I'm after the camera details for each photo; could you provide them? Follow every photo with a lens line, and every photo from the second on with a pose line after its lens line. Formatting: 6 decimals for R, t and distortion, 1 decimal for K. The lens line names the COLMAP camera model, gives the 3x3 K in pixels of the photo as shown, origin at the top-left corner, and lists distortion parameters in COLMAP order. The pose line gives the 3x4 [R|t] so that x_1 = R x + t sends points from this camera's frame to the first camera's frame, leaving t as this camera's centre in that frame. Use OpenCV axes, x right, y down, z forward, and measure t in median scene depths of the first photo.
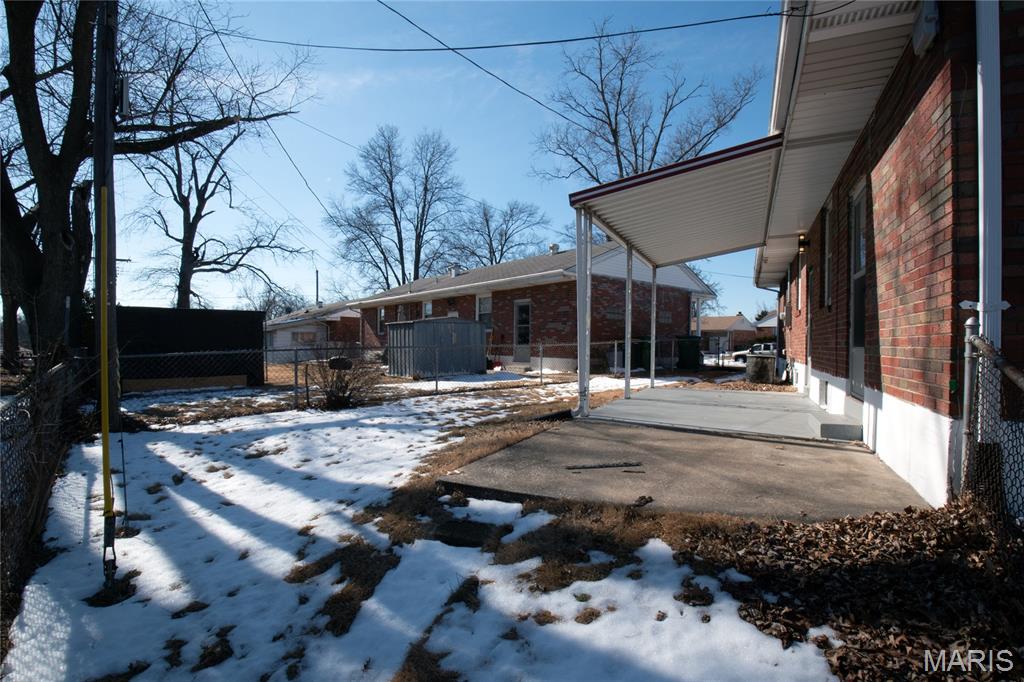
lens RADIAL K [[490.3, 0, 511.5], [0, 490.3, 342.8], [0, 0, 1]] dist [-0.005706, -0.000551]
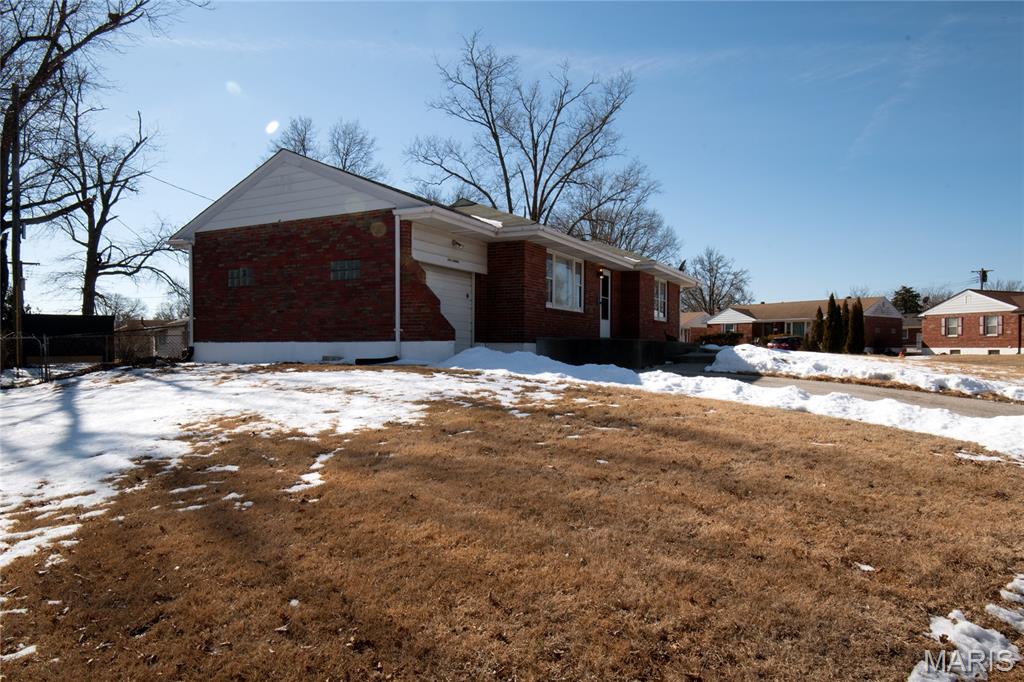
lens RADIAL K [[649.8, 0, 511.5], [0, 649.8, 345.7], [0, 0, 1]] dist [0.008376, 0.003397]
pose [[0.999252, -0.006122, -0.038176, 0.286606], [0.005904, 0.999966, -0.005822, 0.021300], [0.038210, 0.005592, 0.999254, -0.362663]]
